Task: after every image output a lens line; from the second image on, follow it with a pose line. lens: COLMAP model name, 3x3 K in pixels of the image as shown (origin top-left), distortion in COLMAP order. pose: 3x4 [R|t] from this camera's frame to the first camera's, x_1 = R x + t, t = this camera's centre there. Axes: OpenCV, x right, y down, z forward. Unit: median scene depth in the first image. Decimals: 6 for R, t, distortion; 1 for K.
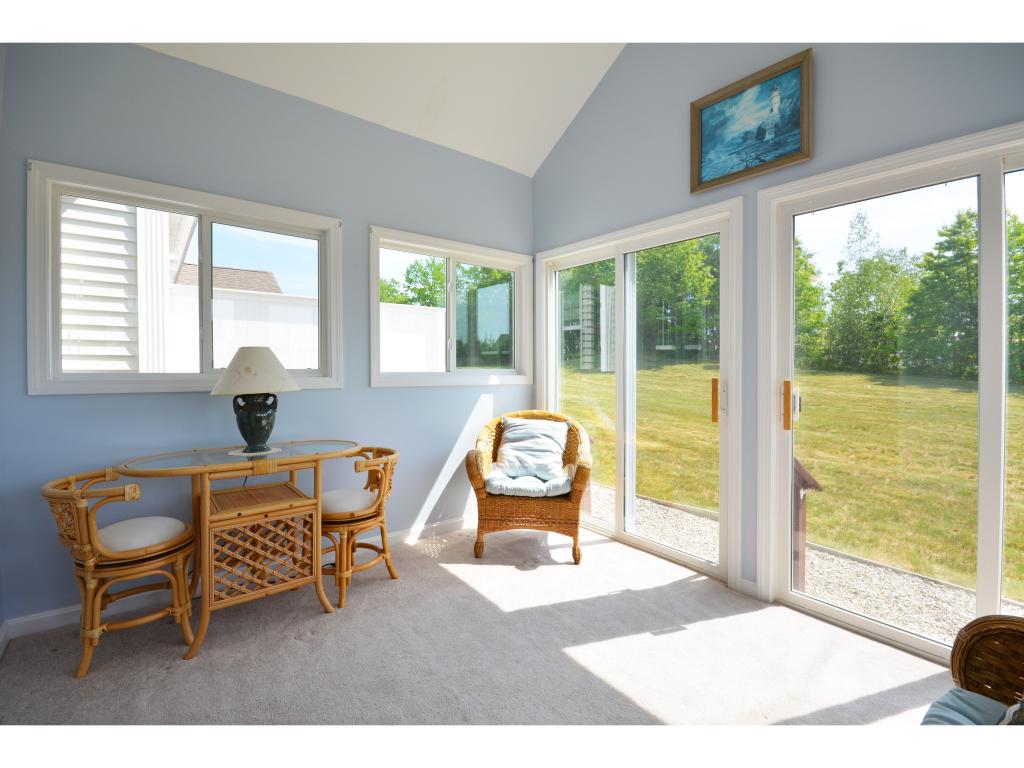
lens RADIAL K [[466.7, 0, 509.0], [0, 466.7, 368.0], [0, 0, 1]] dist [-0.004337, -0.001590]
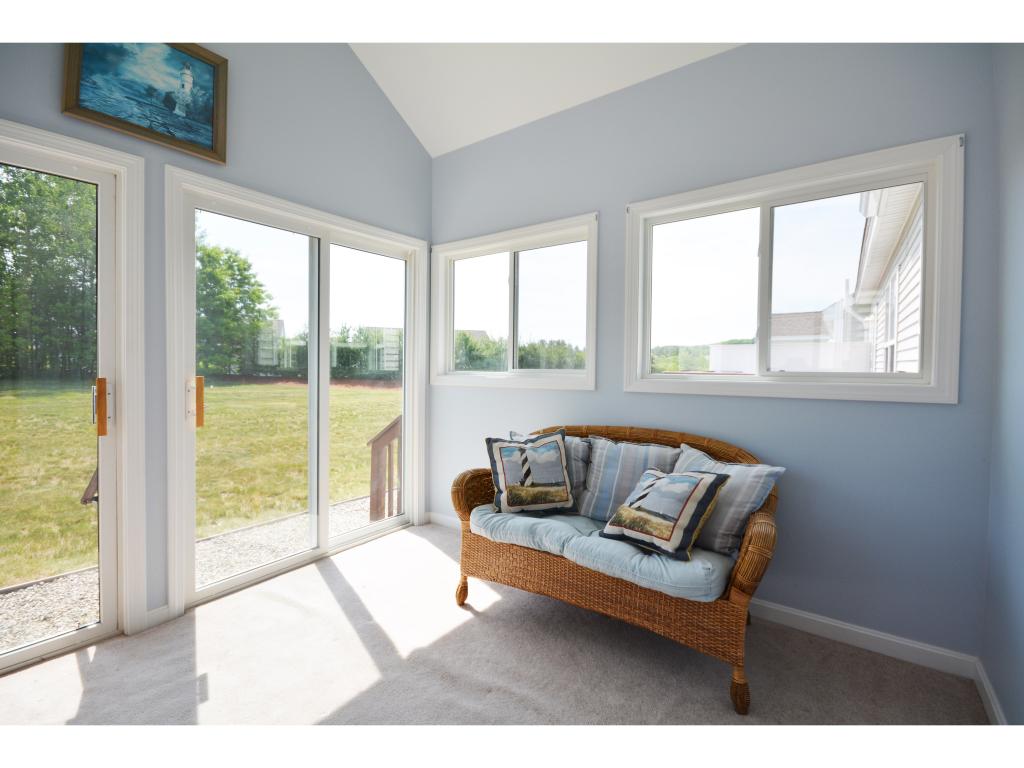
lens RADIAL K [[466.7, 0, 501.8], [0, 466.7, 367.2], [0, 0, 1]] dist [-0.004337, -0.001590]
pose [[-0.268364, -0.019799, 0.963114, -0.113173], [0.004820, 0.999749, 0.021895, -0.002060], [-0.963306, 0.010518, -0.268201, 0.141854]]
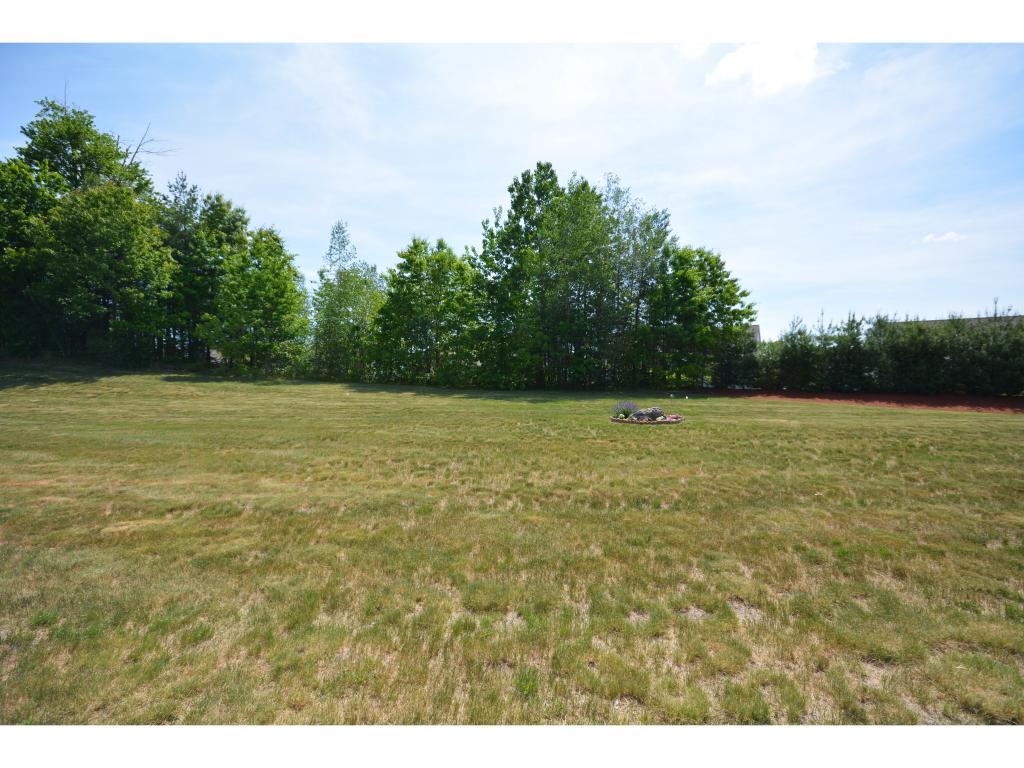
lens RADIAL K [[499.4, 0, 510.0], [0, 499.4, 383.9], [0, 0, 1]] dist [-0.003874, -0.000016]
pose [[0.576090, -0.017859, 0.817191, 0.263800], [0.023481, 0.999710, 0.005295, 0.042532], [-0.817049, 0.016138, 0.576342, 0.272820]]
